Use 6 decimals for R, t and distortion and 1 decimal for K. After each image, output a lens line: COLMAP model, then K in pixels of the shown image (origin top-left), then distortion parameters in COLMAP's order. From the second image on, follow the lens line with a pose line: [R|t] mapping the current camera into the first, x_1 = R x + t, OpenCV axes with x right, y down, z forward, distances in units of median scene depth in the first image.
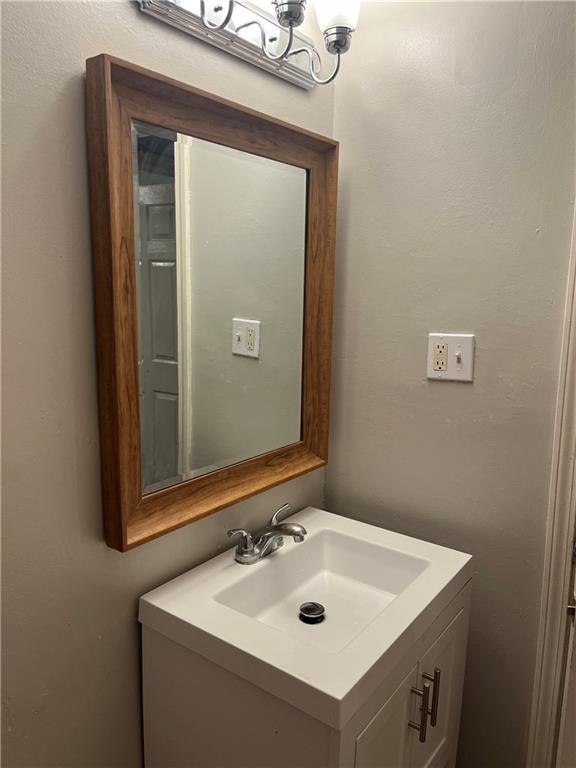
lens RADIAL K [[577.3, 0, 285.9], [0, 577.3, 377.6], [0, 0, 1]] dist [-0.001804, -0.025353]
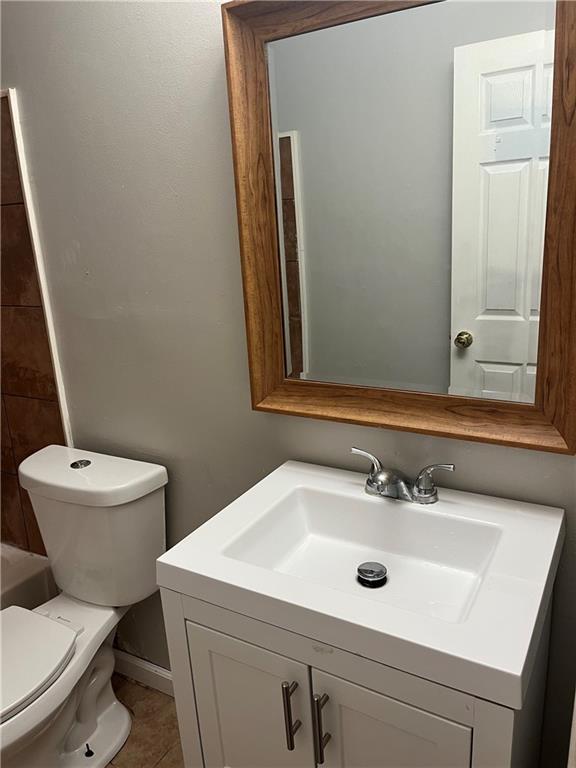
lens RADIAL K [[577.3, 0, 289.1], [0, 577.3, 386.6], [0, 0, 1]] dist [-0.001804, -0.025353]
pose [[0.088955, 0.249083, -0.964388, 0.863045], [-0.095217, 0.965919, 0.240695, -0.061461], [0.991474, 0.070415, 0.109640, 0.836488]]
